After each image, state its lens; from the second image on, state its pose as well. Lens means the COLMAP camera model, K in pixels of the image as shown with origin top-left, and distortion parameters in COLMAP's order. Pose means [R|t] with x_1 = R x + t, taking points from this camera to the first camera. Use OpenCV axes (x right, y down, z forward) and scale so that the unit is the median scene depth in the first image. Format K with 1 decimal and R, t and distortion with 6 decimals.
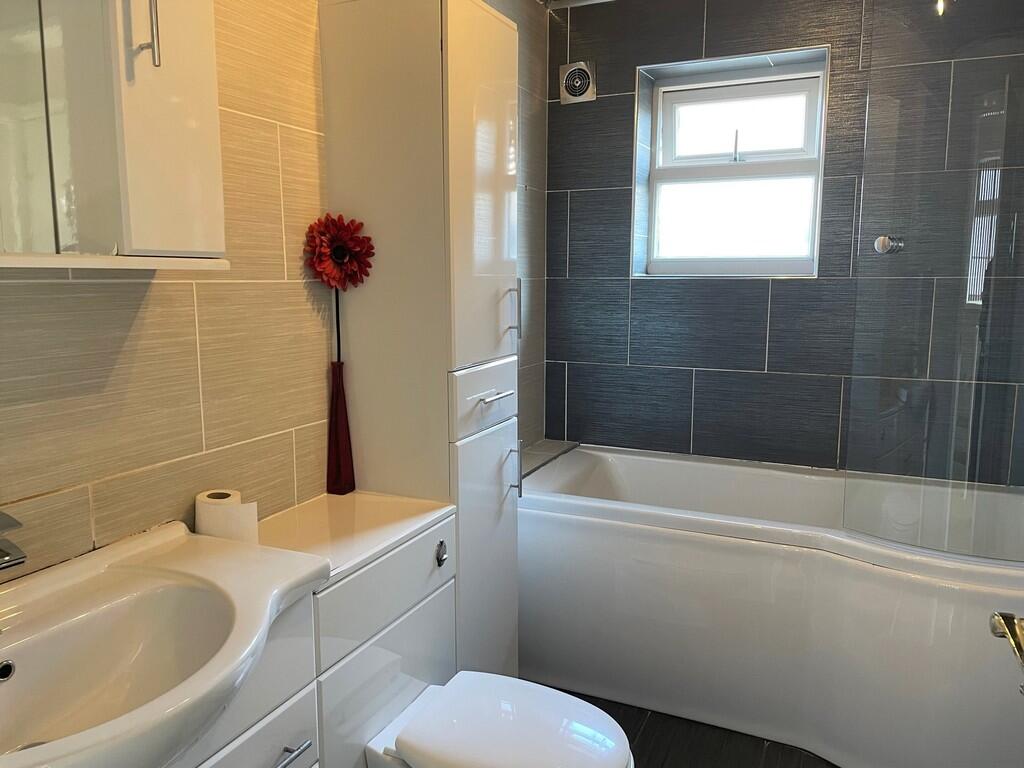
lens RADIAL K [[776.6, 0, 516.4], [0, 776.6, 373.8], [0, 0, 1]] dist [0.066086, -0.076145]
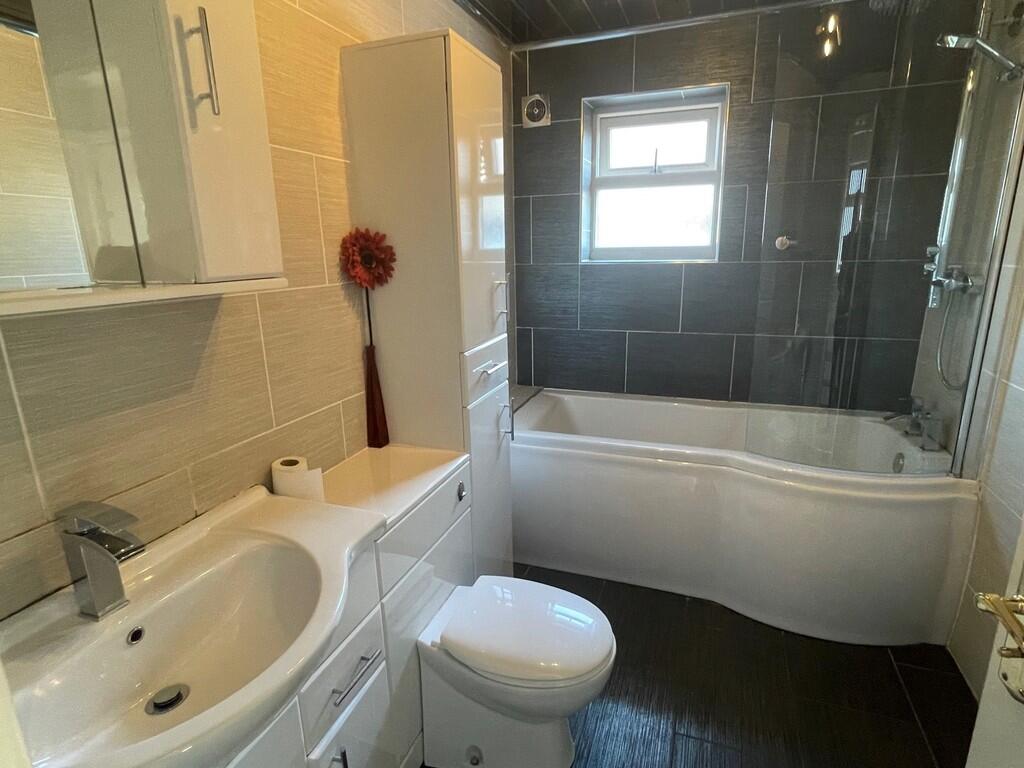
lens RADIAL K [[547.8, 0, 509.1], [0, 547.8, 383.5], [0, 0, 1]] dist [-0.008905, -0.006181]
pose [[0.997492, -0.036819, 0.060455, -0.061141], [0.029575, 0.992736, 0.116625, -0.052828], [-0.064310, -0.114545, 0.991334, 0.094479]]
